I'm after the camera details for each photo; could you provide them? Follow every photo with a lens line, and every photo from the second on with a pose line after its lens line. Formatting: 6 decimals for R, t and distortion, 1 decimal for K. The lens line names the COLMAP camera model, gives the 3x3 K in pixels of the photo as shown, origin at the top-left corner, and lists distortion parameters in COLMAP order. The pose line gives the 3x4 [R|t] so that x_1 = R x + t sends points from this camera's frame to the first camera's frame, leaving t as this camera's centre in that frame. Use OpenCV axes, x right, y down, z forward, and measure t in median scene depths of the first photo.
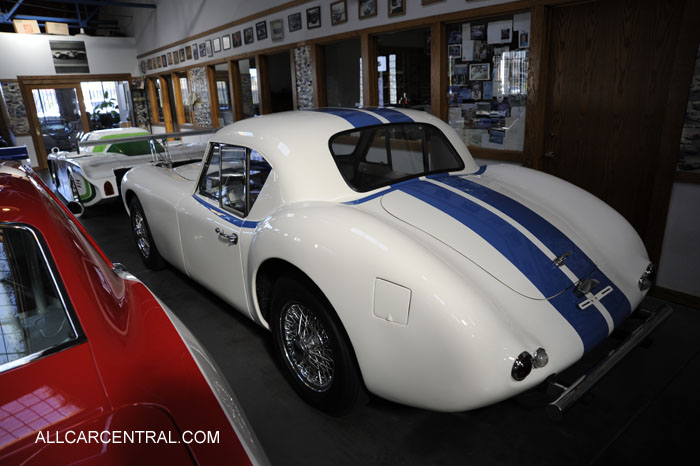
lens RADIAL K [[465.8, 0, 356.2], [0, 465.8, 235.6], [0, 0, 1]] dist [-0.123244, 0.083252]
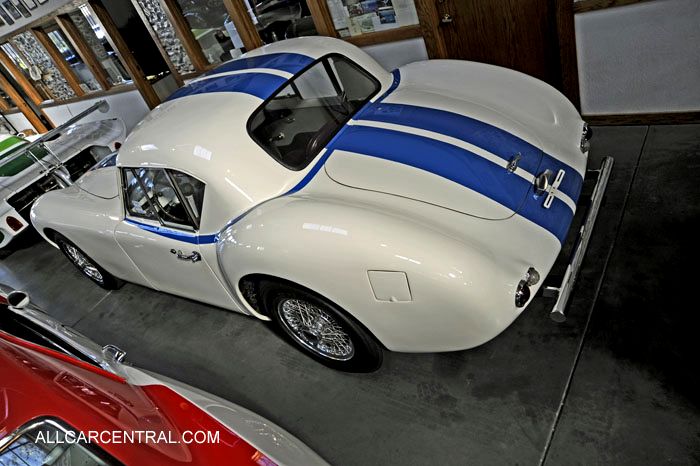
lens RADIAL K [[465.8, 0, 356.2], [0, 465.8, 235.6], [0, 0, 1]] dist [-0.123244, 0.083252]
pose [[0.908219, -0.410416, 0.081836, -0.008968], [0.372596, 0.882037, 0.288415, -0.080599], [-0.190553, -0.231452, 0.954002, 0.012805]]
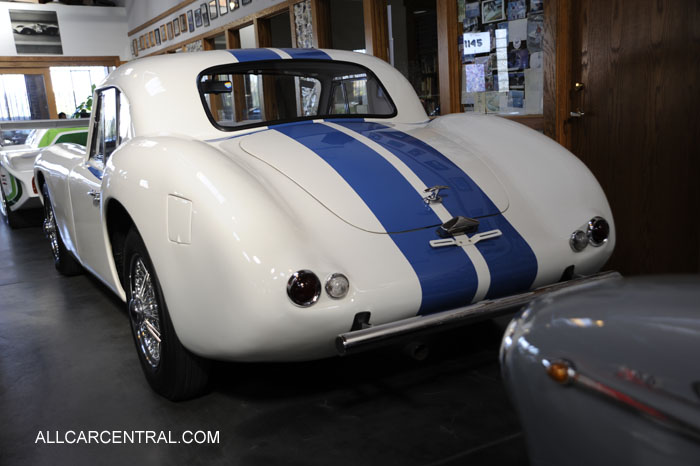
lens RADIAL K [[685.7, 0, 350.0], [0, 685.7, 233.0], [0, 0, 1]] dist [0.101177, 0.006364]
pose [[0.985221, 0.012060, -0.170864, 0.173037], [-0.029941, 0.994286, -0.102461, 0.082275], [0.168652, 0.106062, 0.979953, -0.063174]]
